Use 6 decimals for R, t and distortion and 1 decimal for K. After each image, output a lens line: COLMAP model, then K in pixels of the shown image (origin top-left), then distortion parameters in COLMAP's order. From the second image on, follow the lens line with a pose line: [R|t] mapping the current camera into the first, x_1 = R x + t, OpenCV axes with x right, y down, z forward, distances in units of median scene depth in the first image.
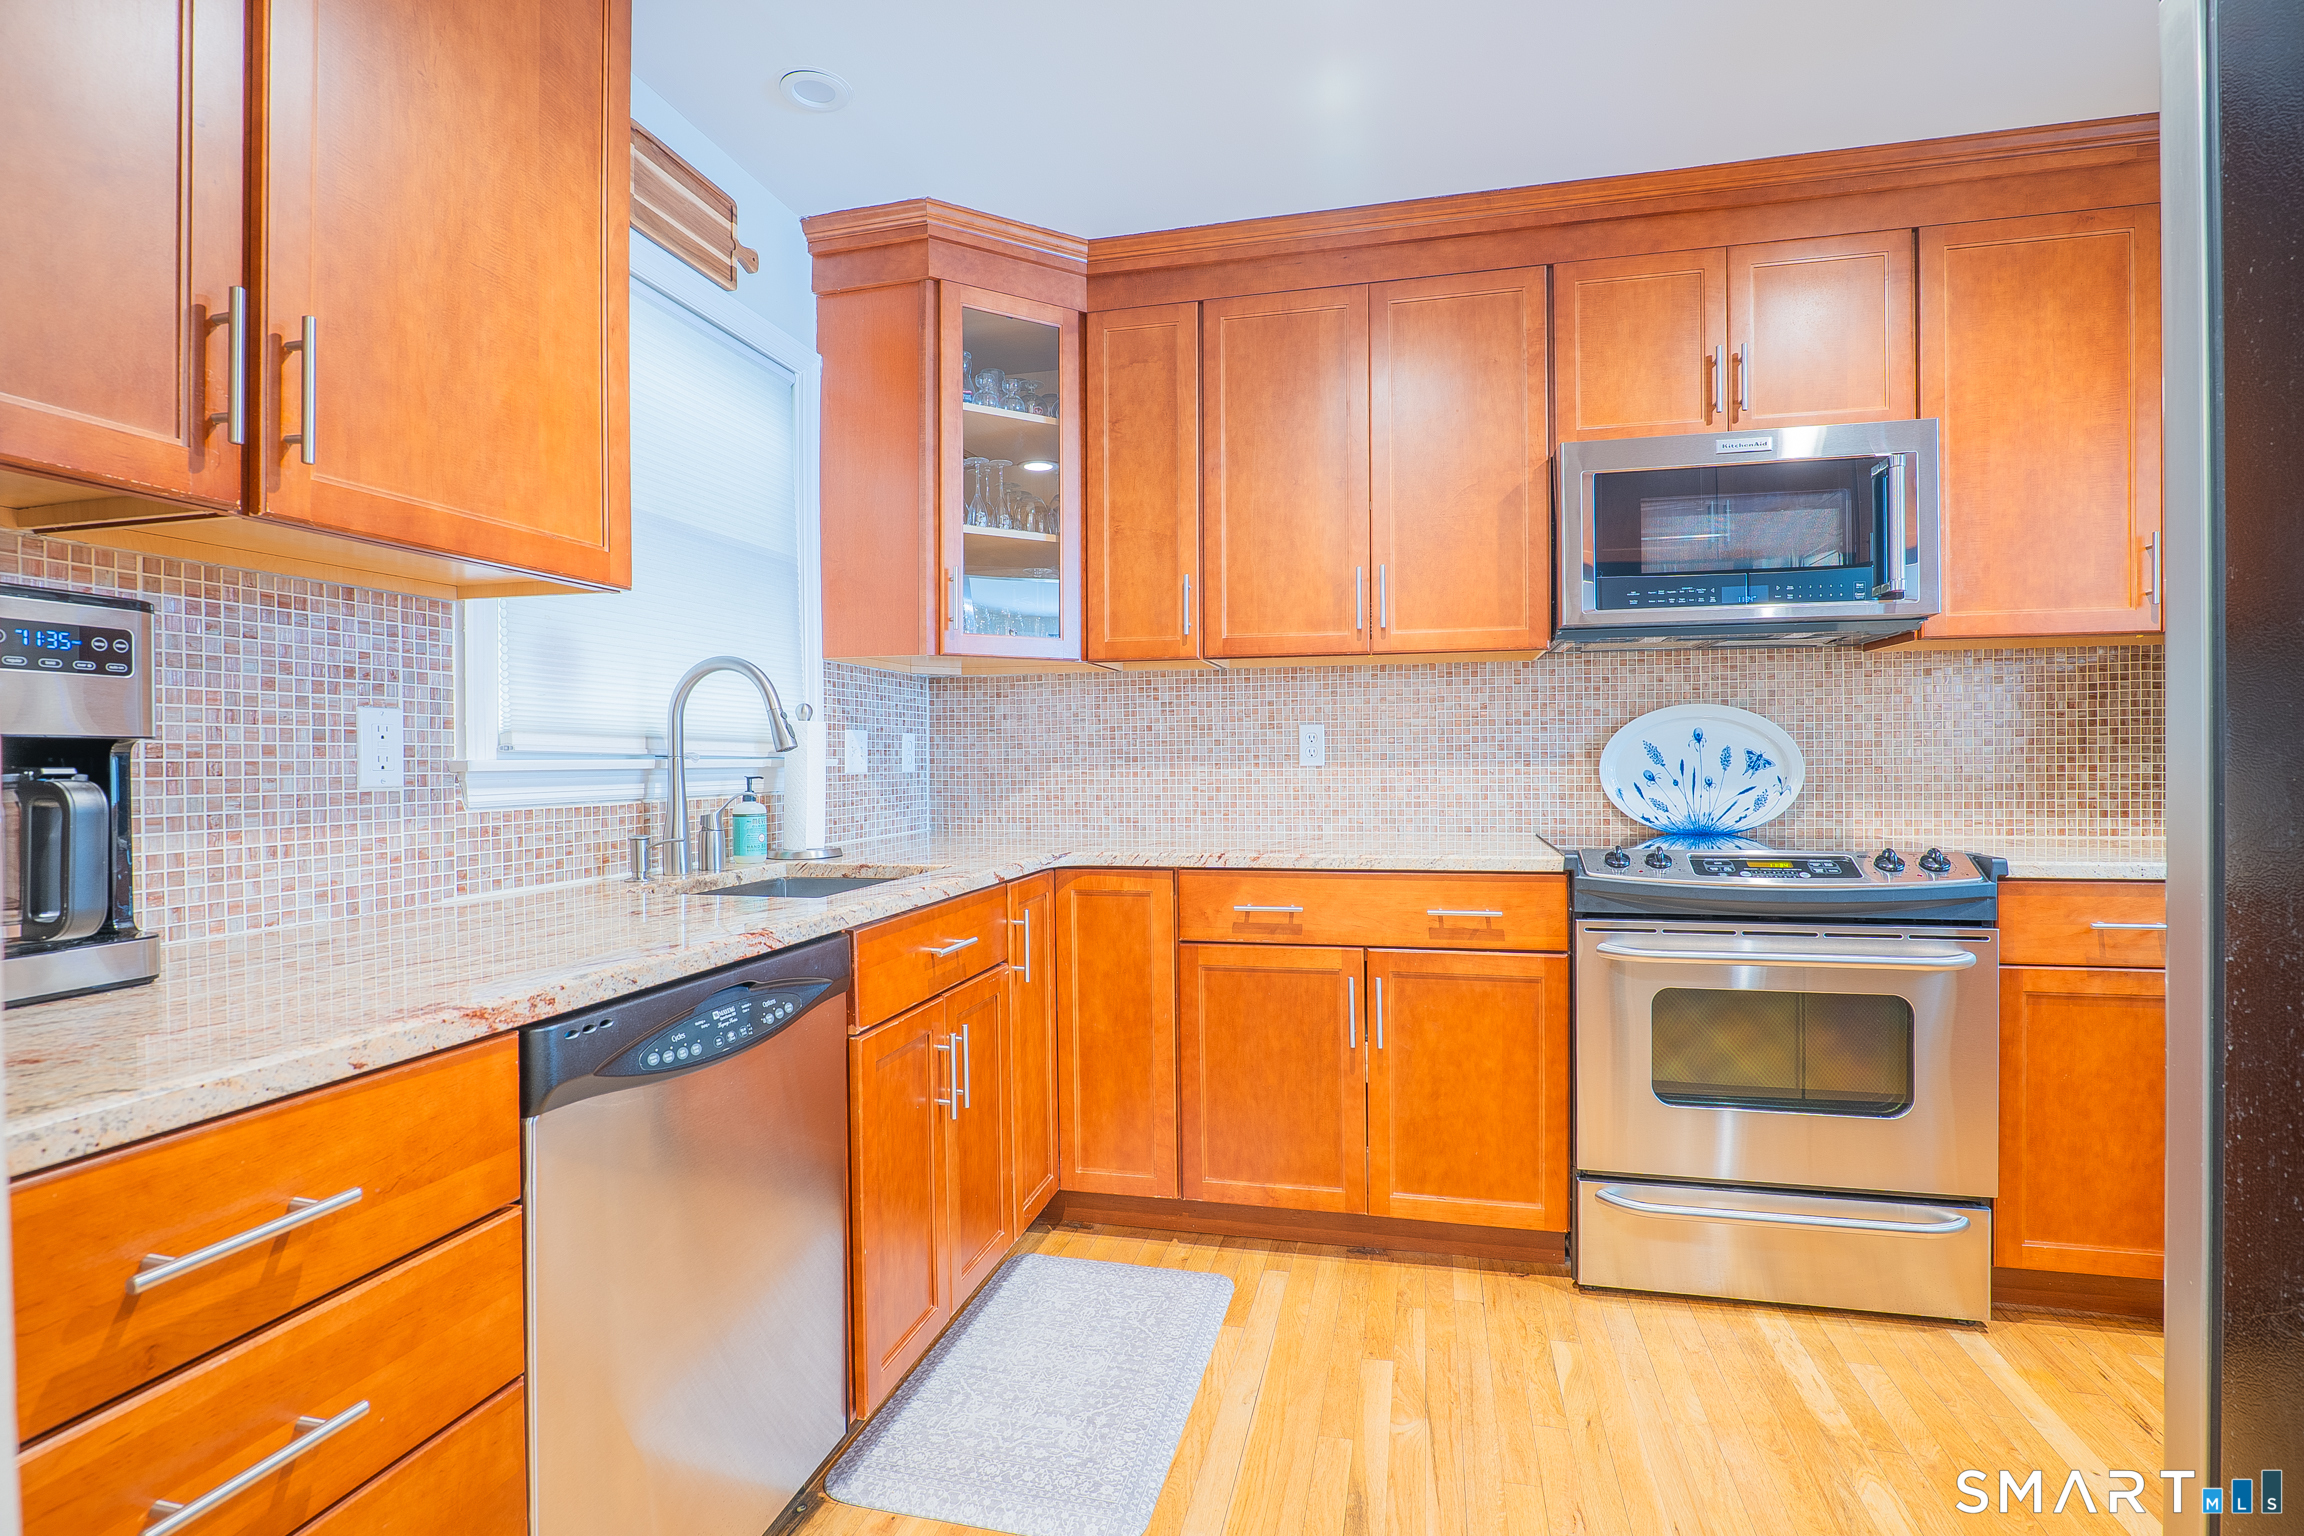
lens RADIAL K [[1071.2, 0, 1148.4], [0, 1071.2, 762.6], [0, 0, 1]] dist [-0.025133, 0.005958]
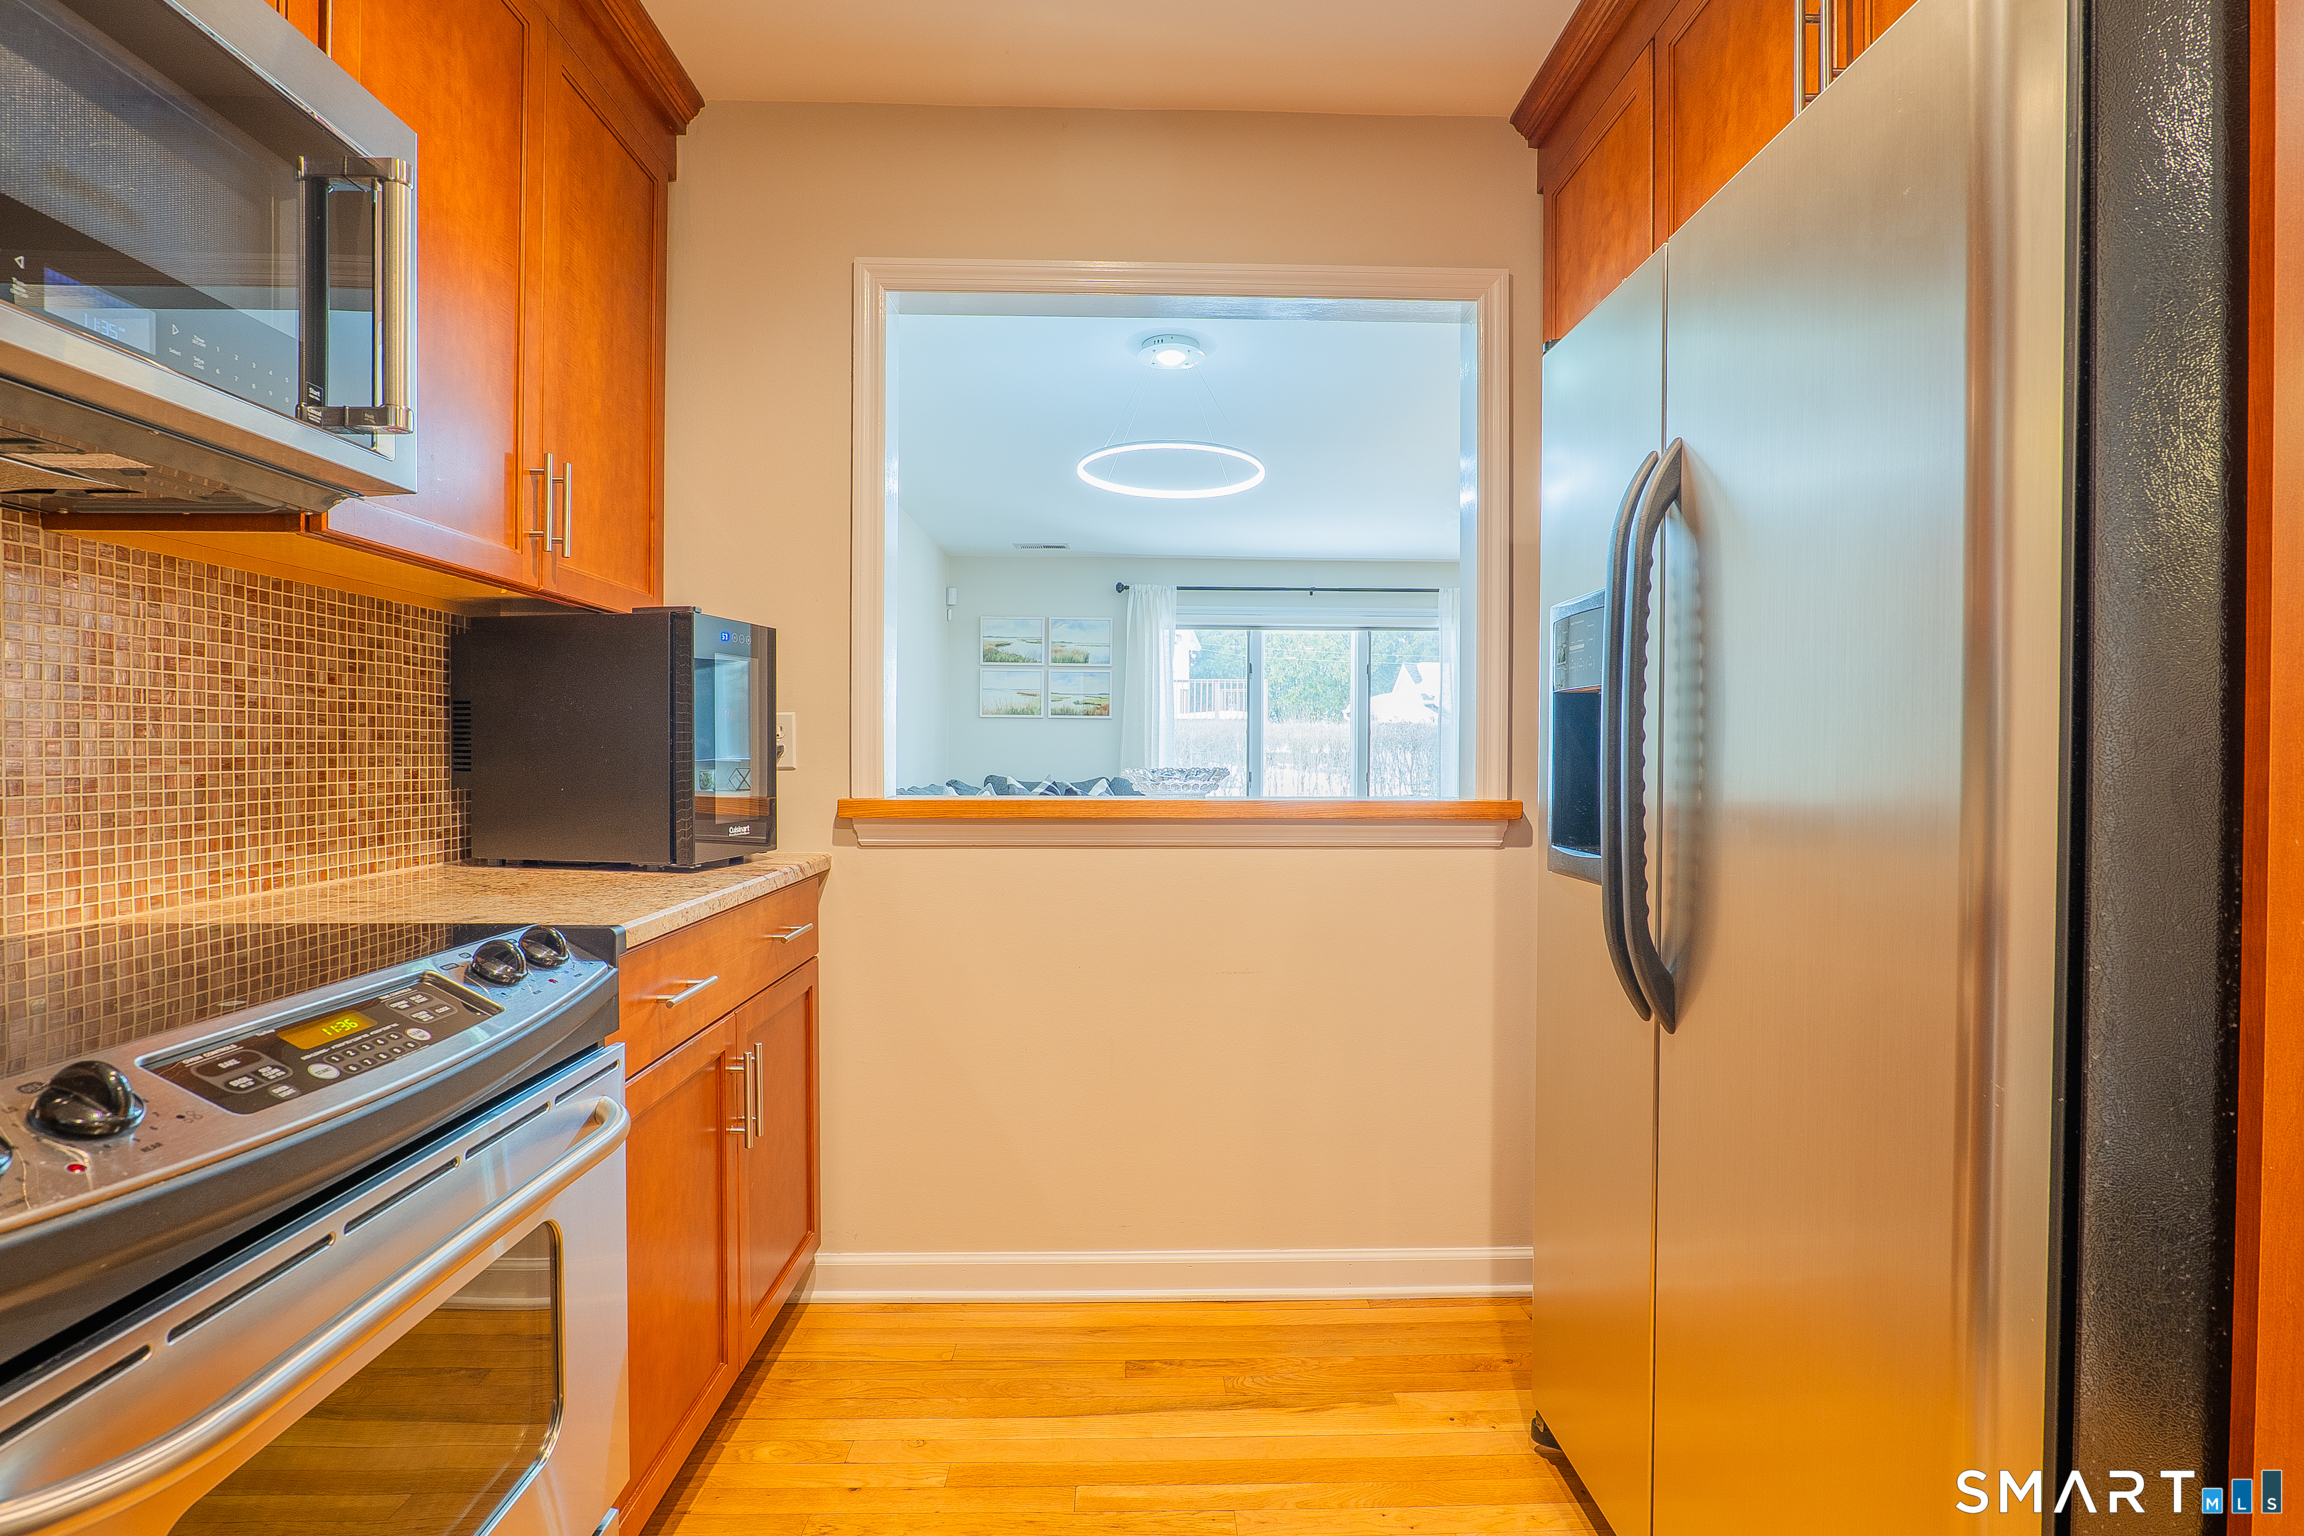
lens RADIAL K [[1071.2, 0, 1141.8], [0, 1071.2, 761.8], [0, 0, 1]] dist [-0.025133, 0.005958]
pose [[-0.265325, -0.001796, 0.964157, 0.114199], [-0.000578, 0.999998, 0.001704, -0.004668], [-0.964159, -0.000105, -0.265326, 0.694608]]
